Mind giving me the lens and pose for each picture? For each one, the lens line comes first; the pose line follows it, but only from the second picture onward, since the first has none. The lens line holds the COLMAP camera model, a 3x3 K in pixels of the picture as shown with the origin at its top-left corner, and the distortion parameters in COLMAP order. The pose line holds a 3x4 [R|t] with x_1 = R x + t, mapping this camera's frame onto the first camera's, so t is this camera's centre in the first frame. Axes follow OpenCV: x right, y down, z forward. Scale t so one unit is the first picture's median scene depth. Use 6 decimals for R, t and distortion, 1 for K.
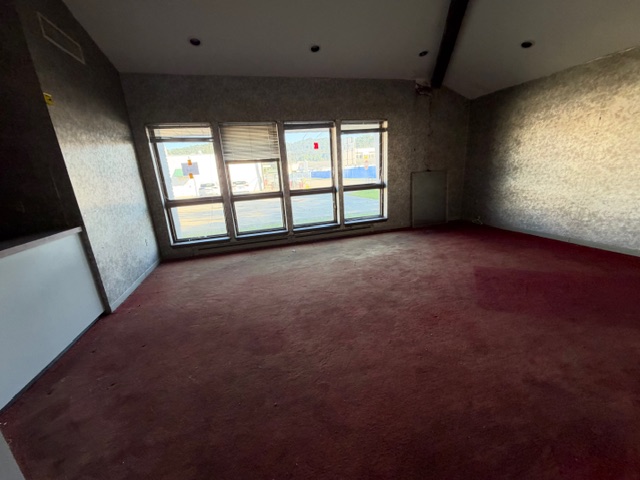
lens RADIAL K [[256.3, 0, 320.0], [0, 256.3, 240.0], [0, 0, 1]] dist [-0.002118, -0.000121]
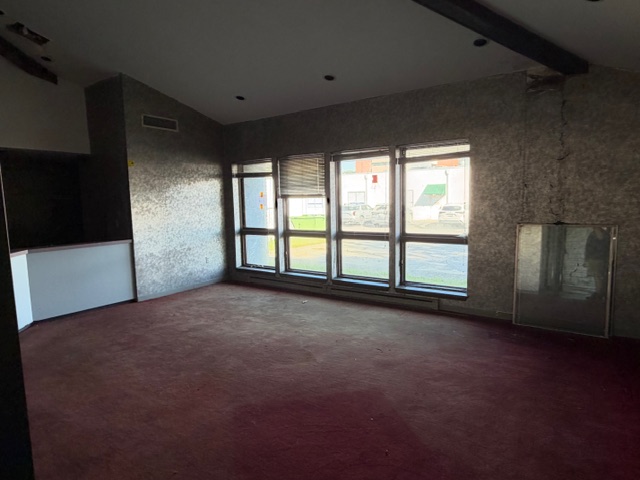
lens RADIAL K [[386.4, 0, 320.0], [0, 386.4, 240.0], [0, 0, 1]] dist [-0.002433, -0.001046]
pose [[0.637837, 0.133390, -0.758533, 0.951434], [-0.222262, 0.974864, -0.015463, -0.162137], [0.737404, 0.178456, 0.651452, 0.190931]]
